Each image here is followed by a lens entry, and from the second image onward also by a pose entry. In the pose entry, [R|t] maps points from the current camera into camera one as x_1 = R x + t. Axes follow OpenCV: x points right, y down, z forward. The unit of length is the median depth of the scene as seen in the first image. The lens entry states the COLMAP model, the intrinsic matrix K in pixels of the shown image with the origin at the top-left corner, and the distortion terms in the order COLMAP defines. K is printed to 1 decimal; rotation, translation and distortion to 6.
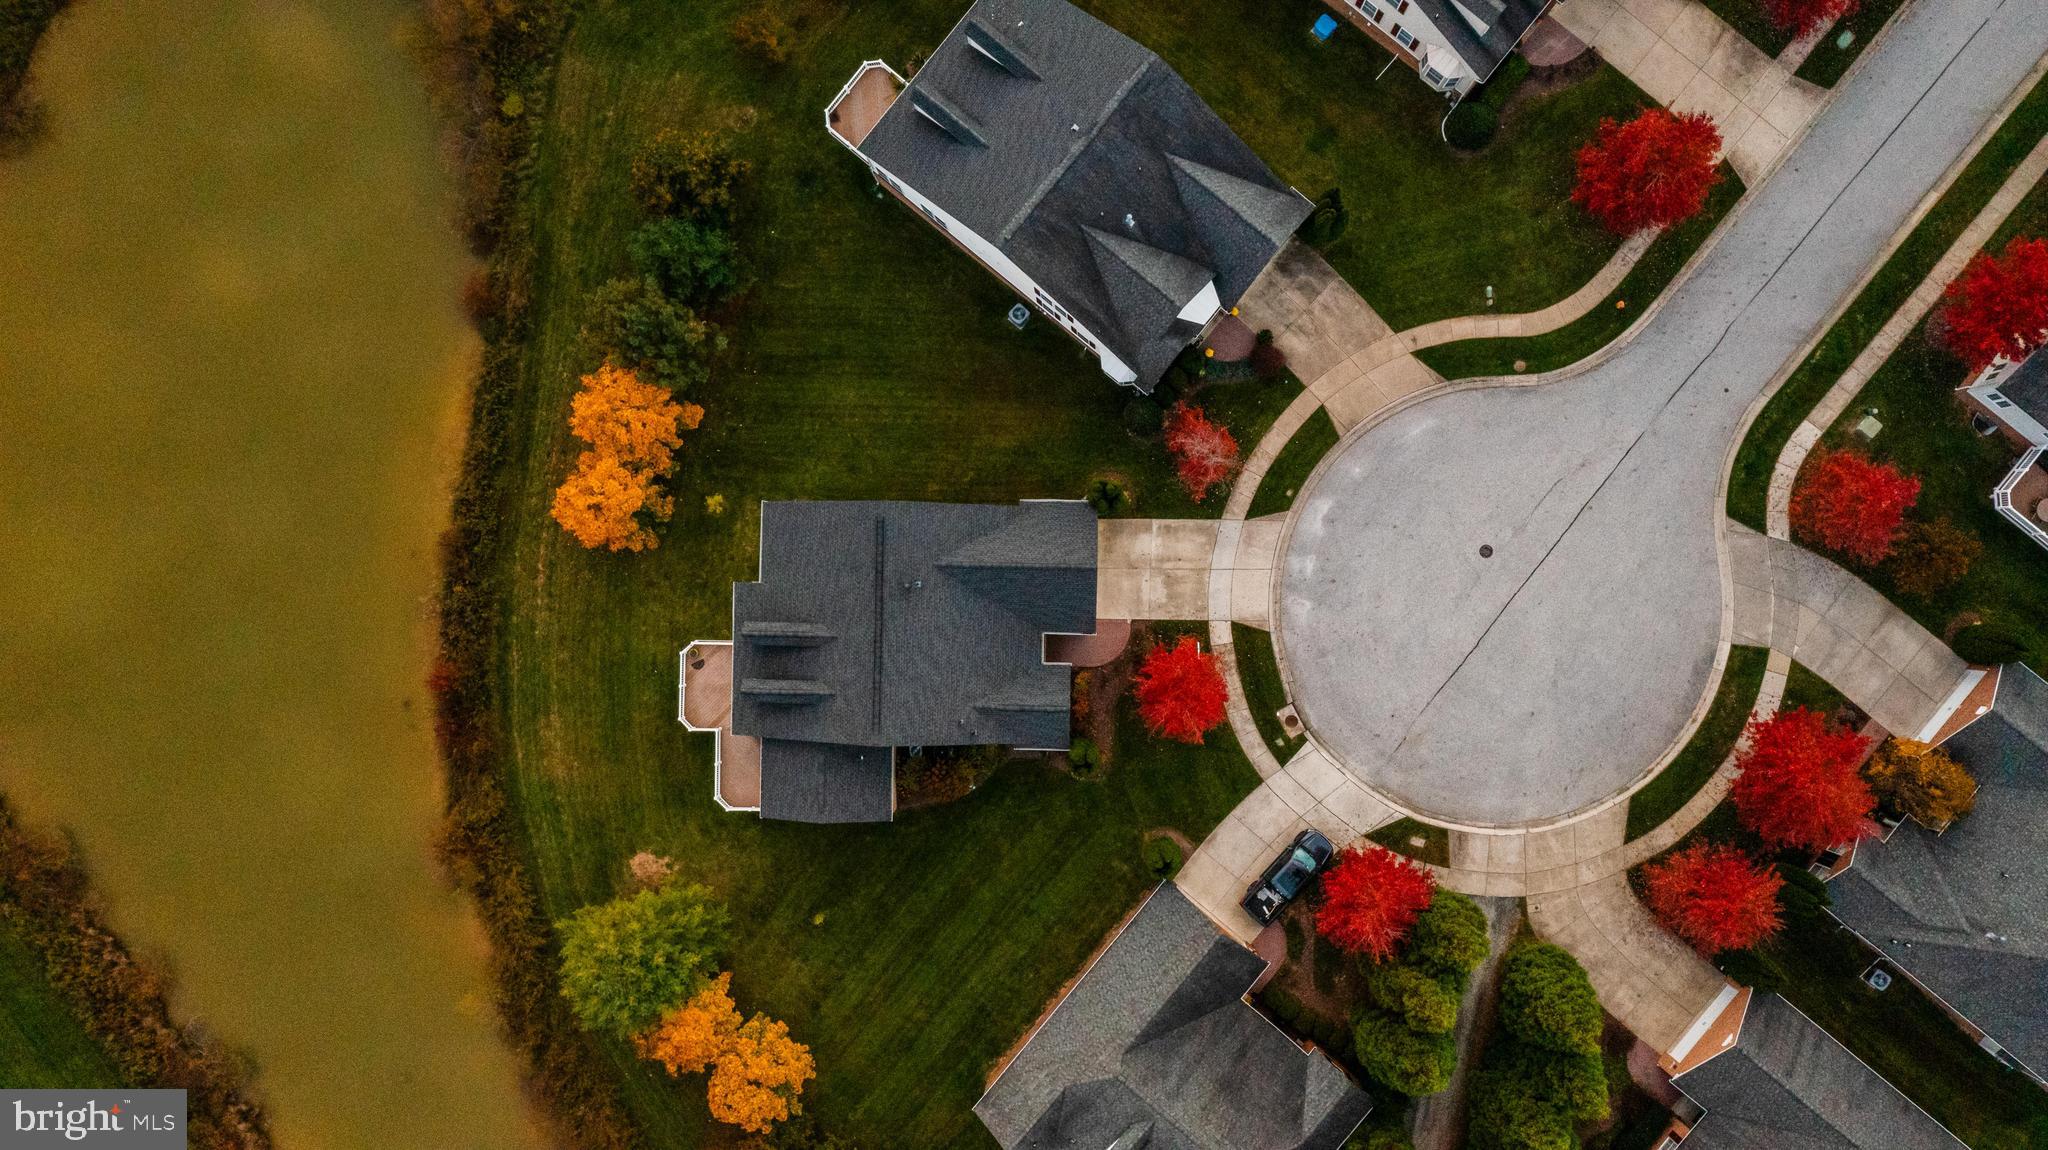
lens RADIAL K [[1684.5, 0, 1024.0], [0, 1684.5, 575.0], [0, 0, 1]] dist [0.000075, 0.010417]
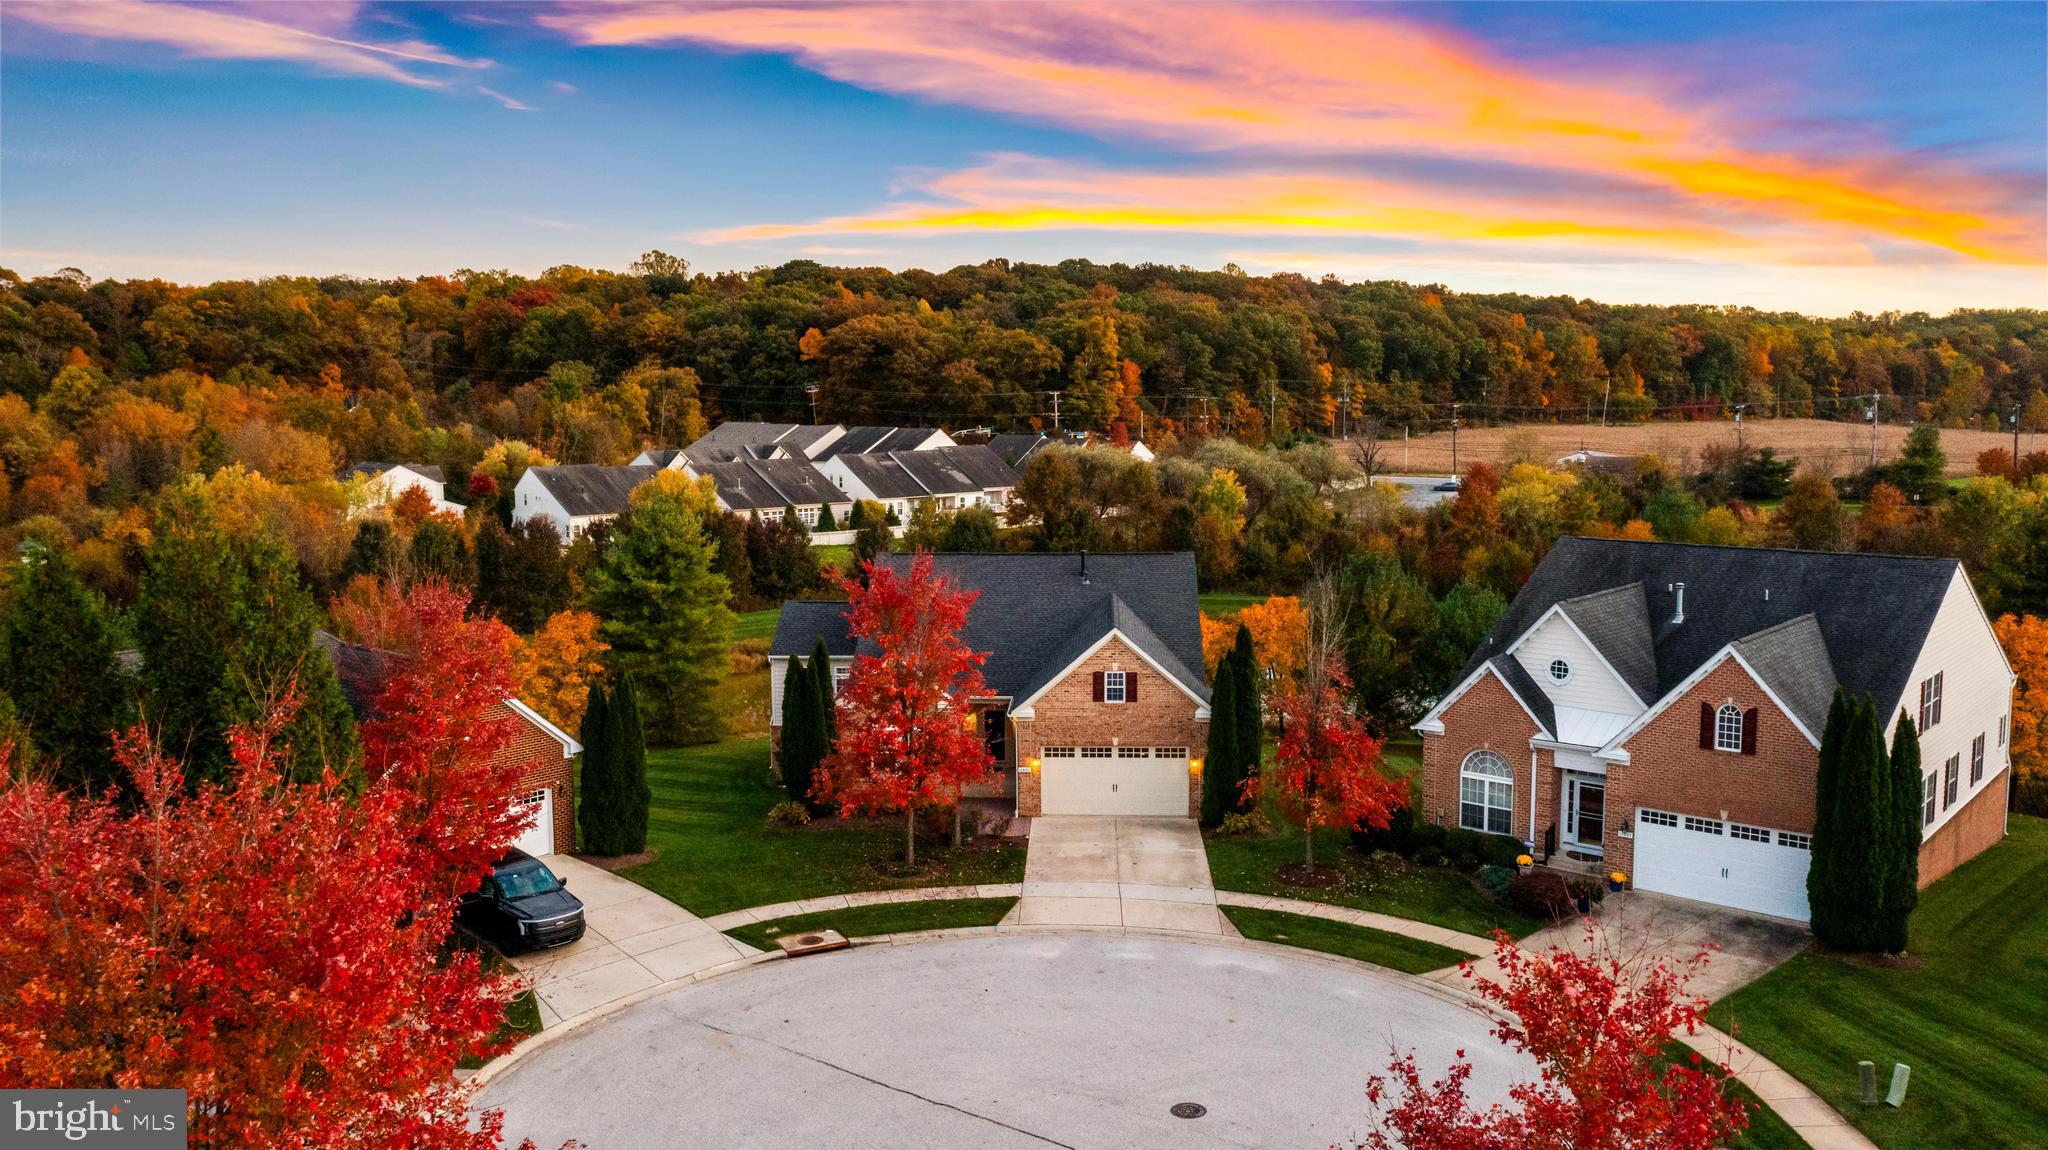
lens RADIAL K [[1631.8, 0, 1025.3], [0, 1631.8, 576.2], [0, 0, 1]] dist [0.000394, 0.001763]
pose [[-0.030249, 0.171363, -0.984744, 0.603638], [-0.999542, -0.004011, 0.030005, 0.011340], [0.001192, 0.985200, 0.171406, 0.818372]]
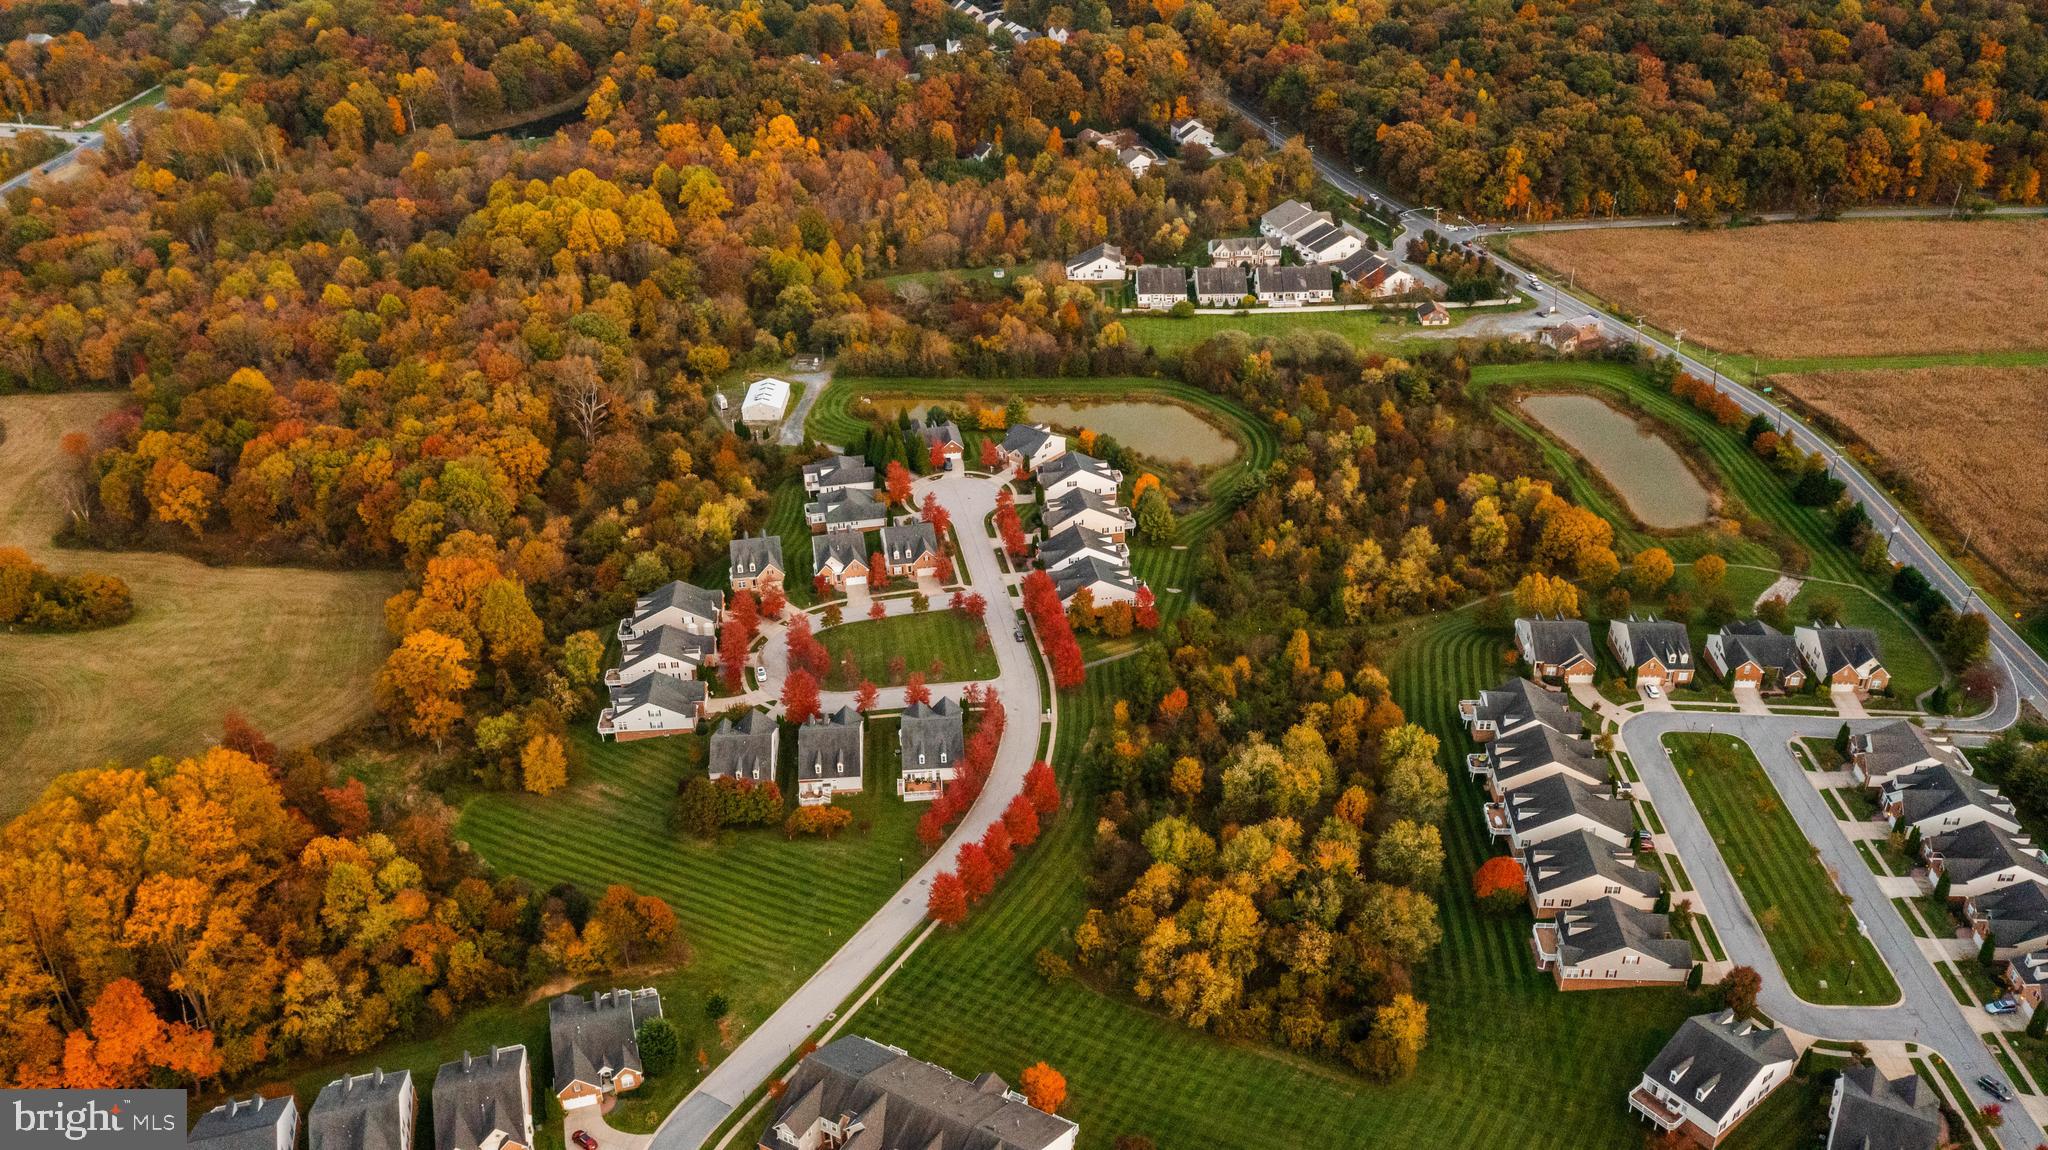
lens RADIAL K [[1634.9, 0, 1024.0], [0, 1634.9, 575.0], [0, 0, 1]] dist [0.002623, 0.004757]
pose [[-0.649536, 0.432217, -0.625532, 3.289772], [-0.758555, -0.312186, 0.571956, -2.979675], [0.051927, 0.846007, 0.530637, -1.372377]]
